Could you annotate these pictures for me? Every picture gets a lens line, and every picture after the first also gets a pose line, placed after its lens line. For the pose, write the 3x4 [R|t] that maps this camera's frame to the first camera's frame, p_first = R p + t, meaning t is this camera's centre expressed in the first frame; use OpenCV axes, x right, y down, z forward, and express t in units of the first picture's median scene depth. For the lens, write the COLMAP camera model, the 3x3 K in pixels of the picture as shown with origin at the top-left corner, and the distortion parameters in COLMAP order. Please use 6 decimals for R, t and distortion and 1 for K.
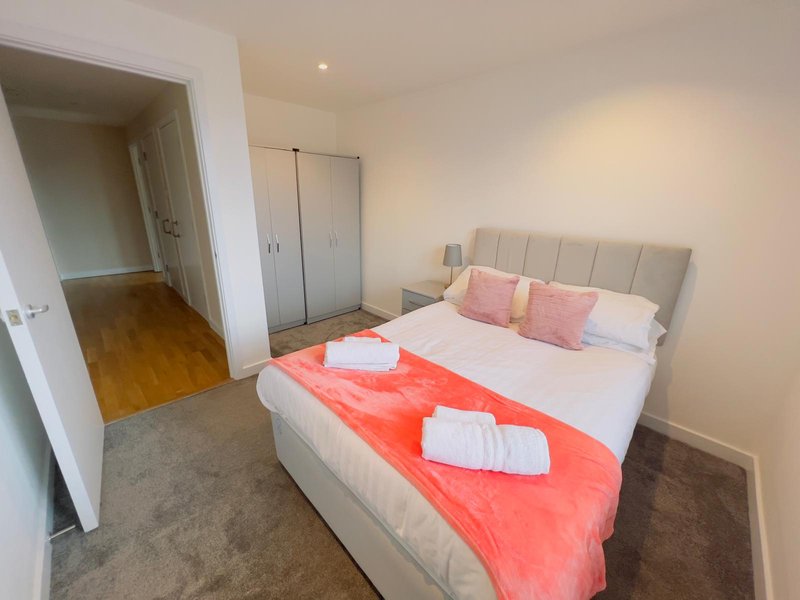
lens RADIAL K [[319.6, 0, 398.9], [0, 319.6, 297.3], [0, 0, 1]] dist [0.000016, -0.000076]
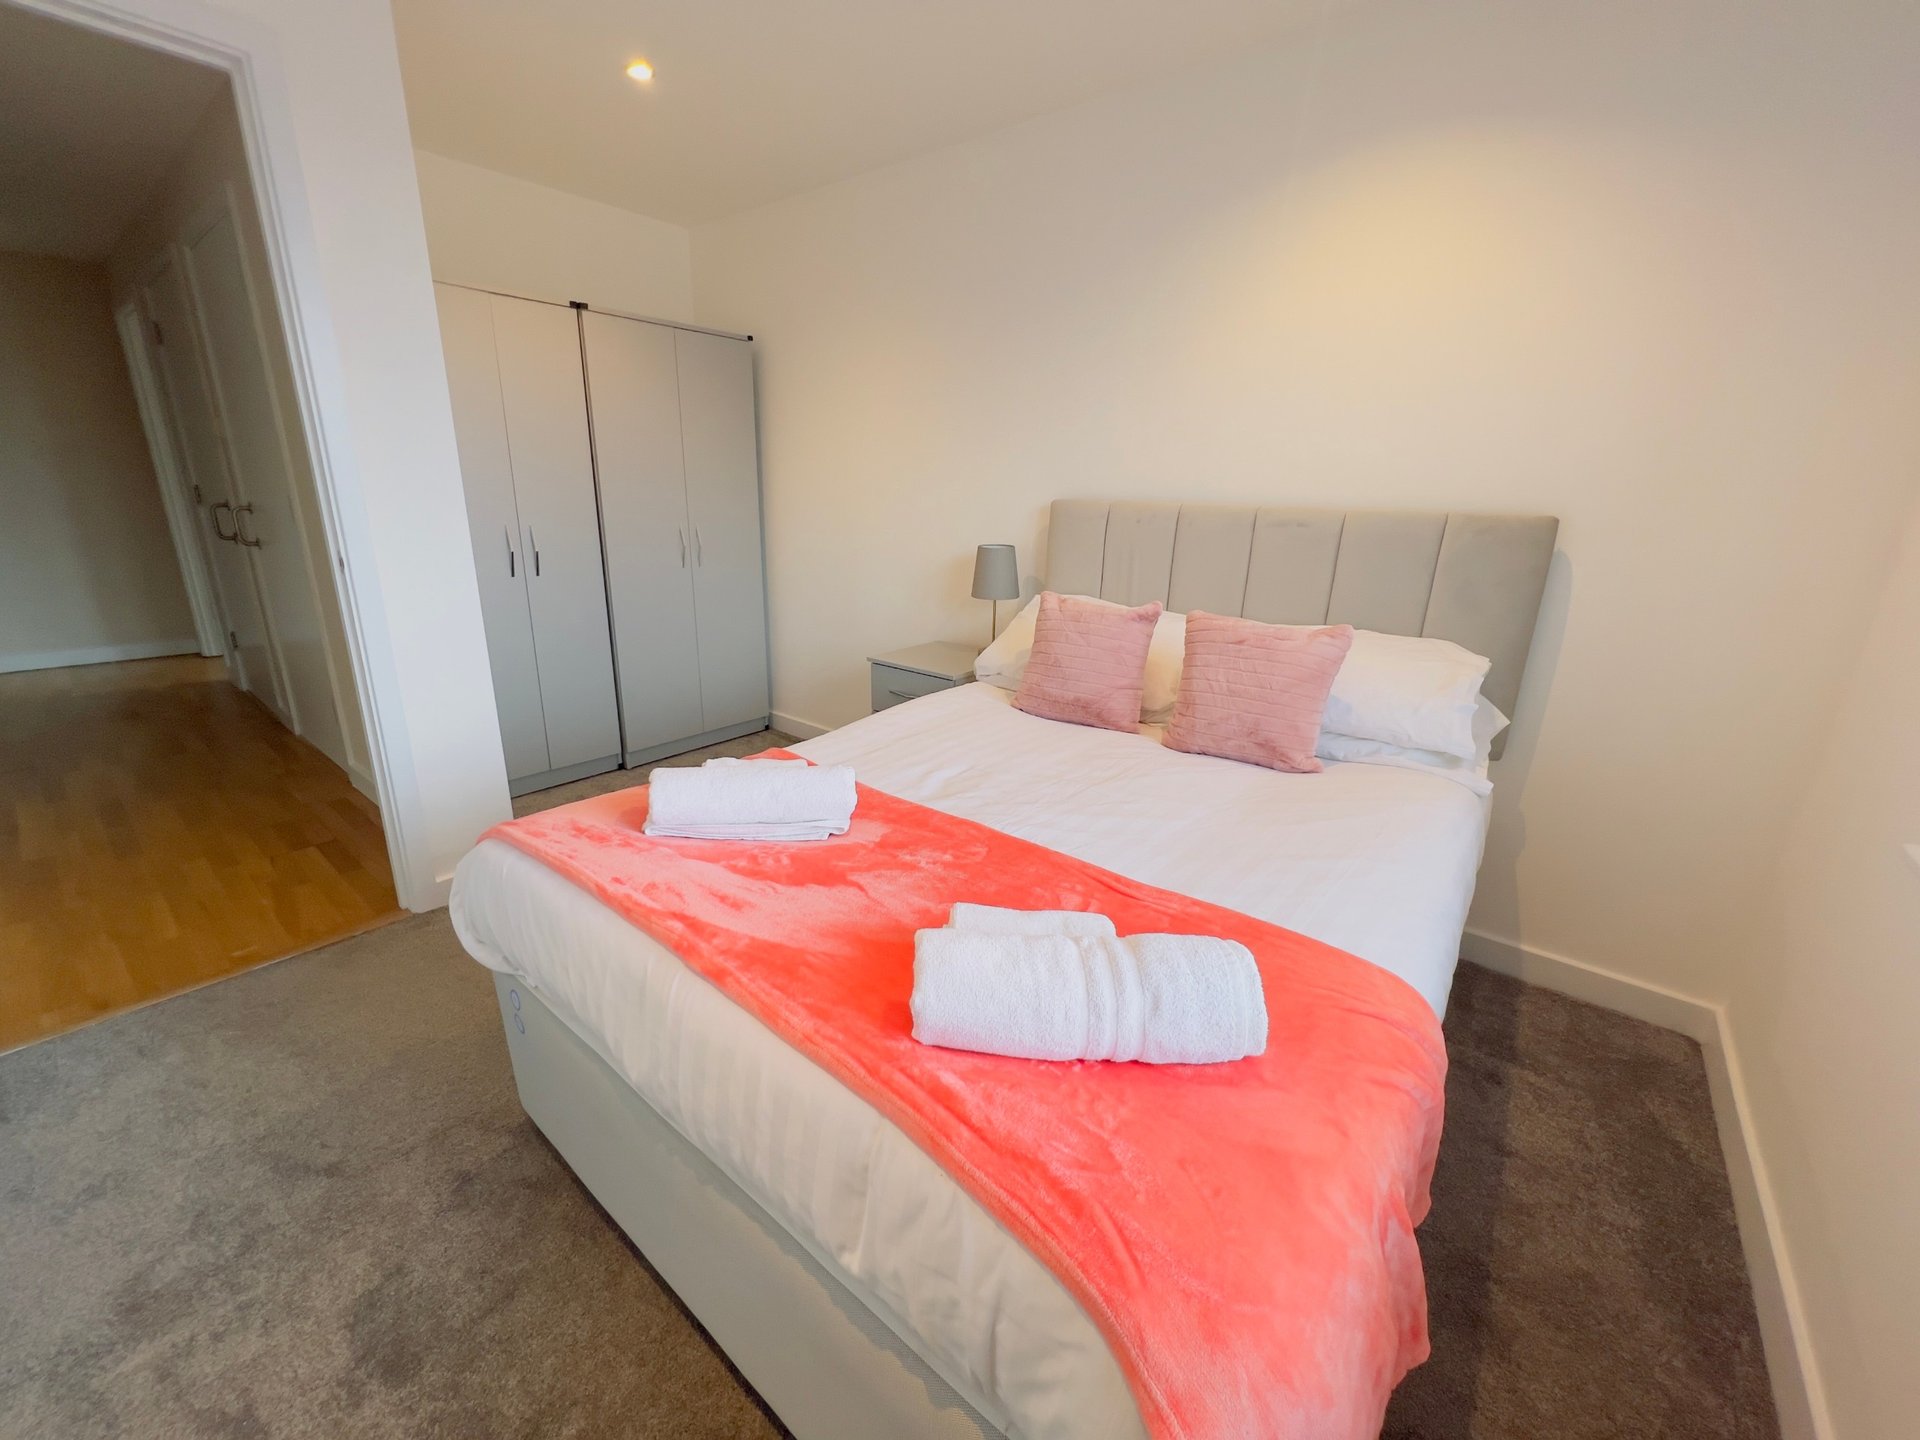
lens RADIAL K [[767.0, 0, 957.4], [0, 767.0, 713.5], [0, 0, 1]] dist [0.000016, -0.000076]
pose [[0.993997, -0.031523, 0.104766, 0.028418], [0.033297, 0.999330, -0.015224, 0.104319], [-0.104216, 0.018621, 0.994380, 0.104548]]
